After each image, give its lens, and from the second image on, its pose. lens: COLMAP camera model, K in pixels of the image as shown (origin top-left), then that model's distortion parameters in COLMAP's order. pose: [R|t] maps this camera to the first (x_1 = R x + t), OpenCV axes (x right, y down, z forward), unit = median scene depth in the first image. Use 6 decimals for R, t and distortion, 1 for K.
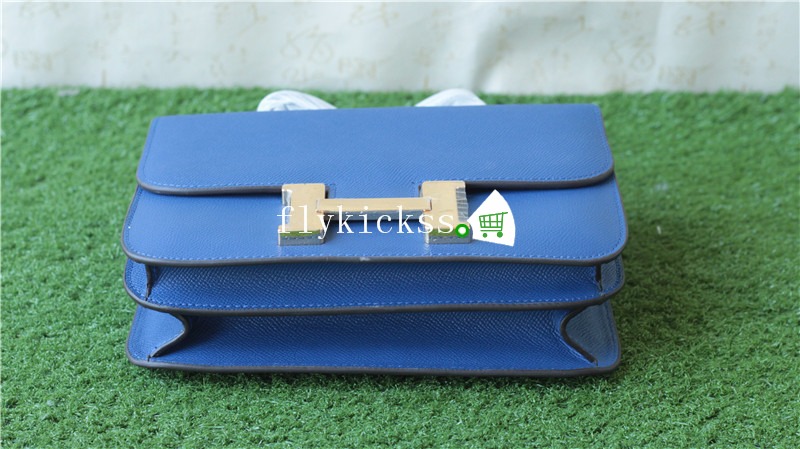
lens RADIAL K [[2003.2, 0, 400.0], [0, 2003.2, 224.5], [0, 0, 1]] dist [-0.070486, -0.430526]
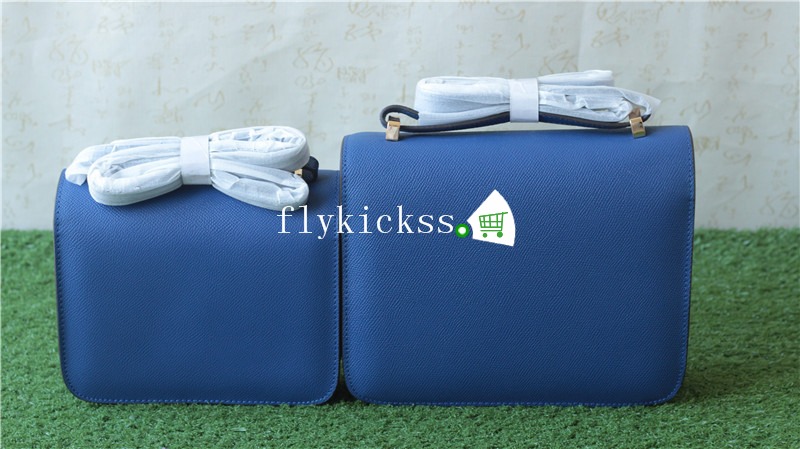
lens RADIAL K [[2003.2, 0, 400.0], [0, 2003.2, 224.5], [0, 0, 1]] dist [-0.070486, -0.430526]
pose [[0.999880, -0.007837, -0.013354, 0.038119], [0.006298, 0.993729, -0.111634, 0.091584], [0.014145, 0.111537, 0.993660, -0.405659]]
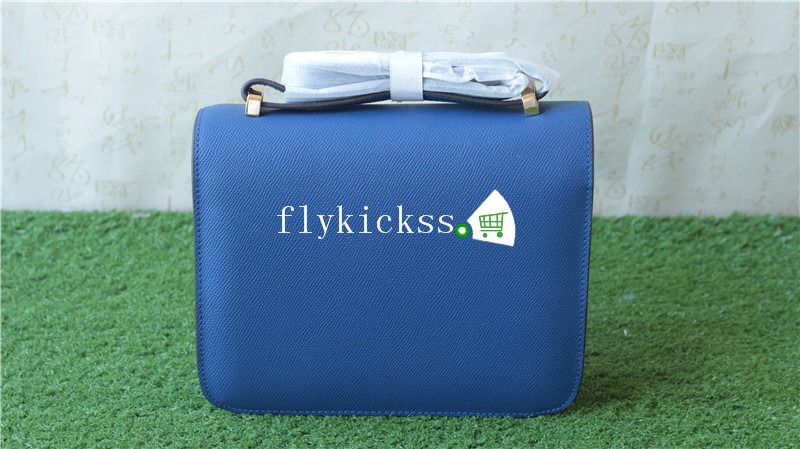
lens RADIAL K [[2003.2, 0, 400.0], [0, 2003.2, 224.5], [0, 0, 1]] dist [-0.070486, -0.430526]
pose [[0.999991, 0.004096, 0.000854, -0.011147], [-0.004055, 0.999040, -0.043622, -0.009133], [-0.001031, 0.043618, 0.999048, -0.233365]]
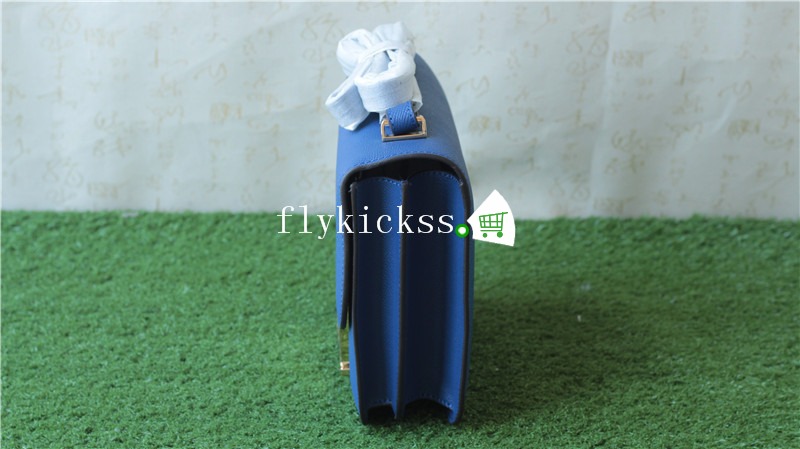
lens RADIAL K [[2003.2, 0, 400.0], [0, 2003.2, 224.5], [0, 0, 1]] dist [-0.070486, -0.430526]
pose [[0.999722, 0.006203, -0.022748, 0.040039], [-0.008007, 0.996755, -0.080095, 0.045821], [0.022177, 0.080255, 0.996528, -0.302590]]
